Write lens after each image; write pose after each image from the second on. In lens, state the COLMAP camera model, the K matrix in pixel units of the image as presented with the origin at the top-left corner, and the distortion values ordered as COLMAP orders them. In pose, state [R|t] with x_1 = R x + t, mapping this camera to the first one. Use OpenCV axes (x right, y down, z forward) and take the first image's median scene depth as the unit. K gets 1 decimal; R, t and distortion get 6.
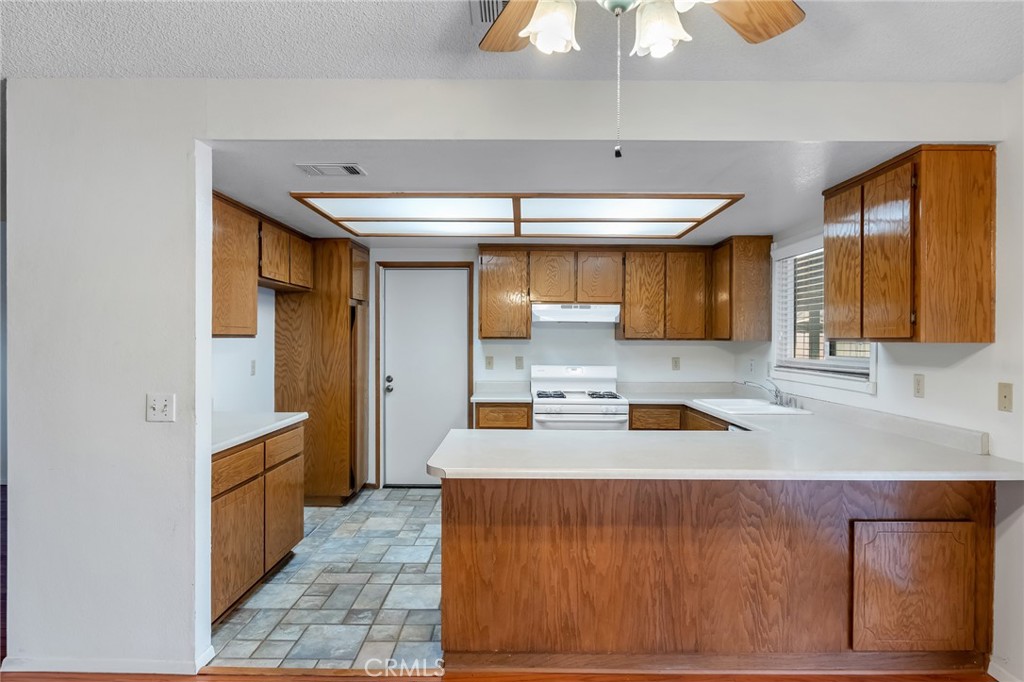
lens RADIAL K [[571.2, 0, 512.5], [0, 571.2, 344.8], [0, 0, 1]] dist [-0.007903, -0.000737]
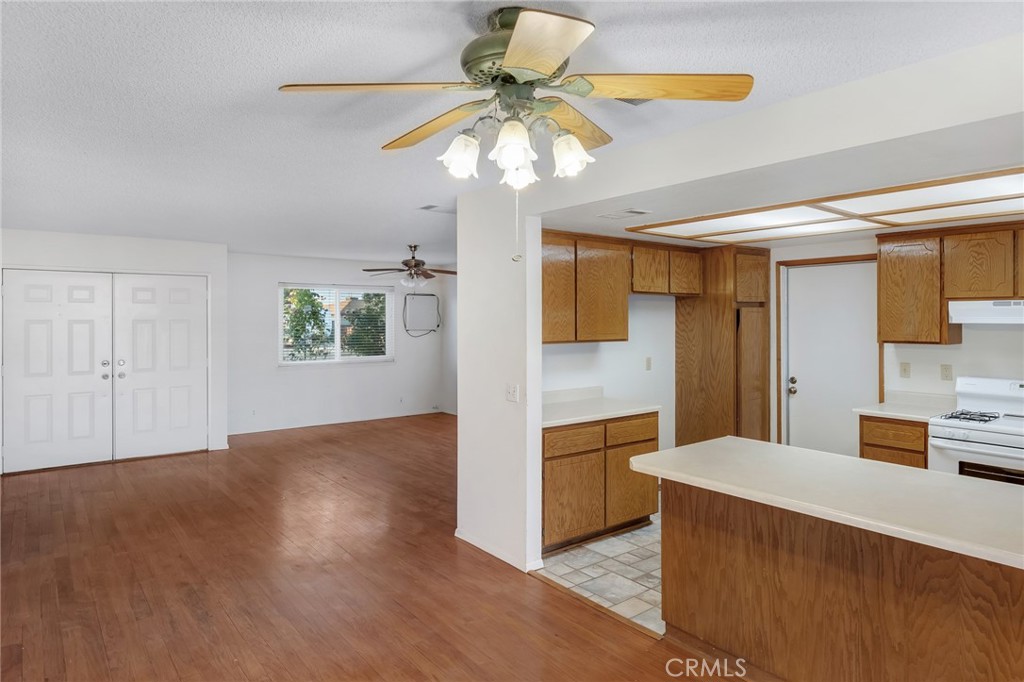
lens RADIAL K [[590.9, 0, 511.6], [0, 590.9, 330.4], [0, 0, 1]] dist [0.002792, -0.004187]
pose [[0.630317, 0.007866, -0.776298, 0.519547], [-0.005677, 0.999969, 0.005523, -0.055454], [0.776317, 0.000926, 0.630341, -0.009674]]
